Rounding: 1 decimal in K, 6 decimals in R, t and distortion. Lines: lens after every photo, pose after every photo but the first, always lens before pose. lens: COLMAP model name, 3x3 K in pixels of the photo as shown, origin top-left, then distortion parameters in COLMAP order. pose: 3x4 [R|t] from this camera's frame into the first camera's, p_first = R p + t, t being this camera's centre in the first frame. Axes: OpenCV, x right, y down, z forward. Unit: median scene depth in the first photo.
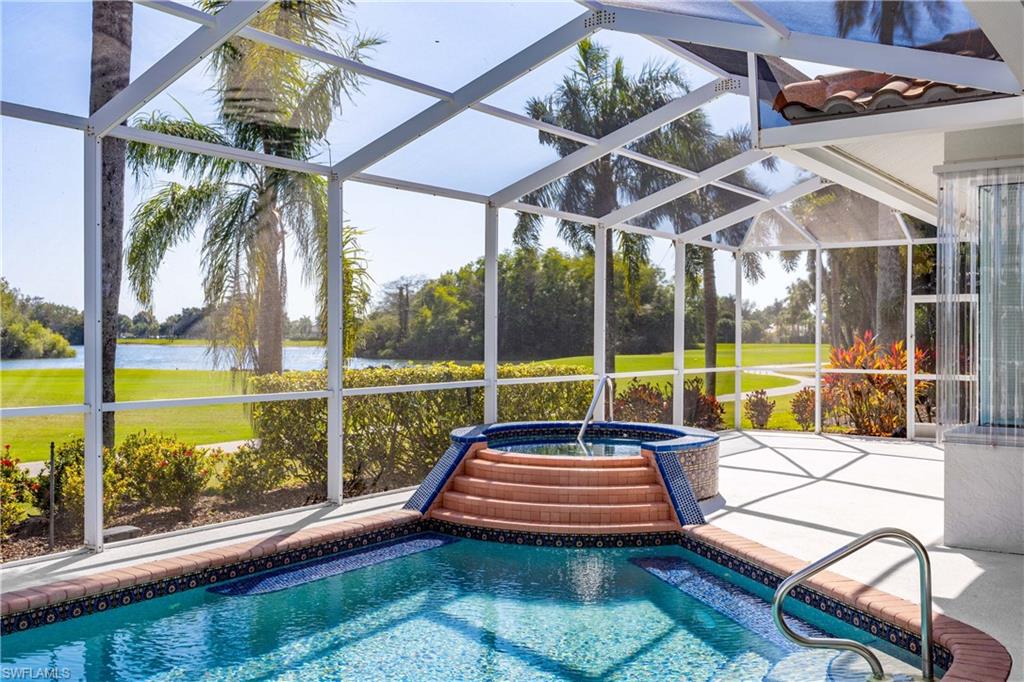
lens RADIAL K [[973.0, 0, 512.0], [0, 973.0, 341.0], [0, 0, 1]] dist [-0.016858, -0.009593]
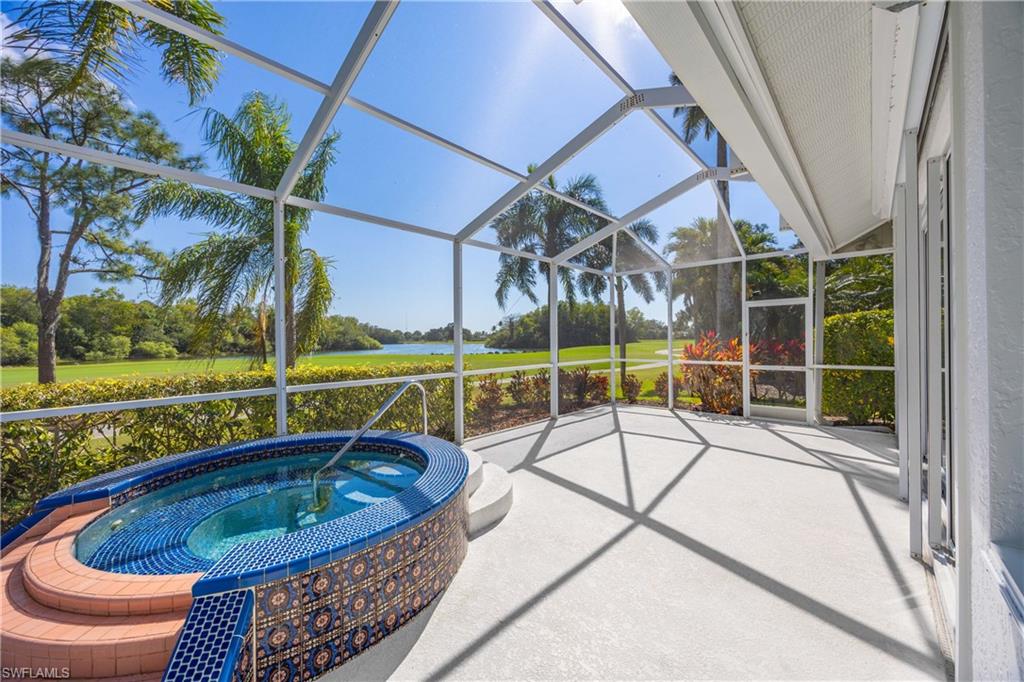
lens RADIAL K [[390.9, 0, 518.6], [0, 390.9, 340.1], [0, 0, 1]] dist [-0.000290, -0.000231]
pose [[0.993087, -0.014306, -0.116503, 0.174565], [0.014209, 0.999898, -0.001662, -0.000978], [0.116515, -0.000005, 0.993189, 0.453096]]
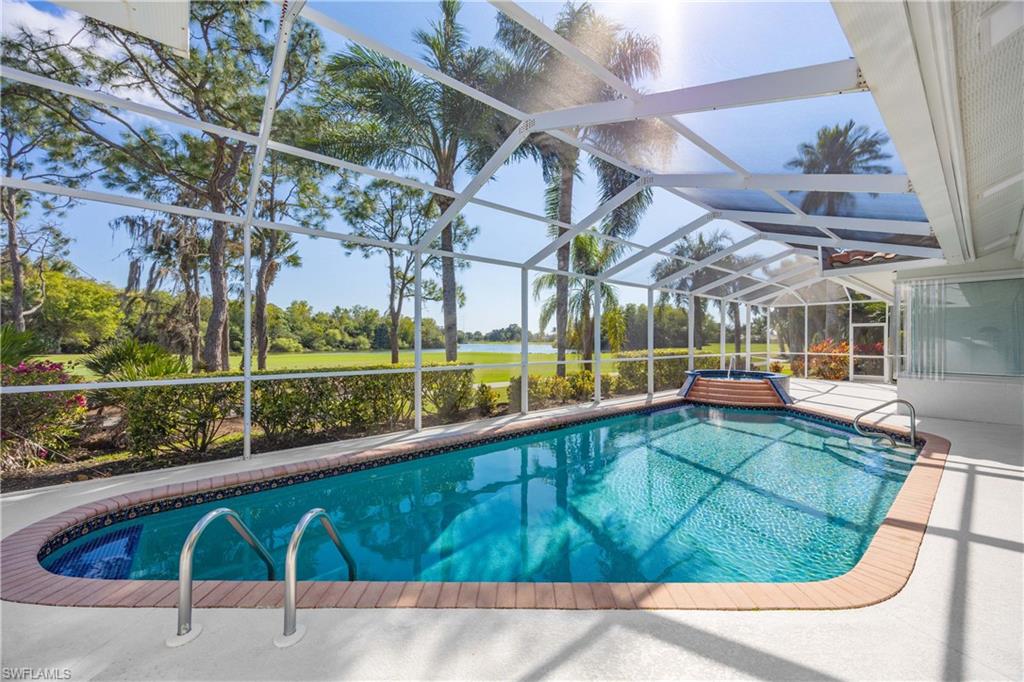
lens RADIAL K [[390.9, 0, 518.6], [0, 390.9, 340.1], [0, 0, 1]] dist [-0.000290, -0.000231]
pose [[0.968104, -0.000400, -0.250548, -0.159056], [-0.001005, 0.999984, -0.005481, 0.001620], [0.250547, 0.005558, 0.968089, -0.179822]]
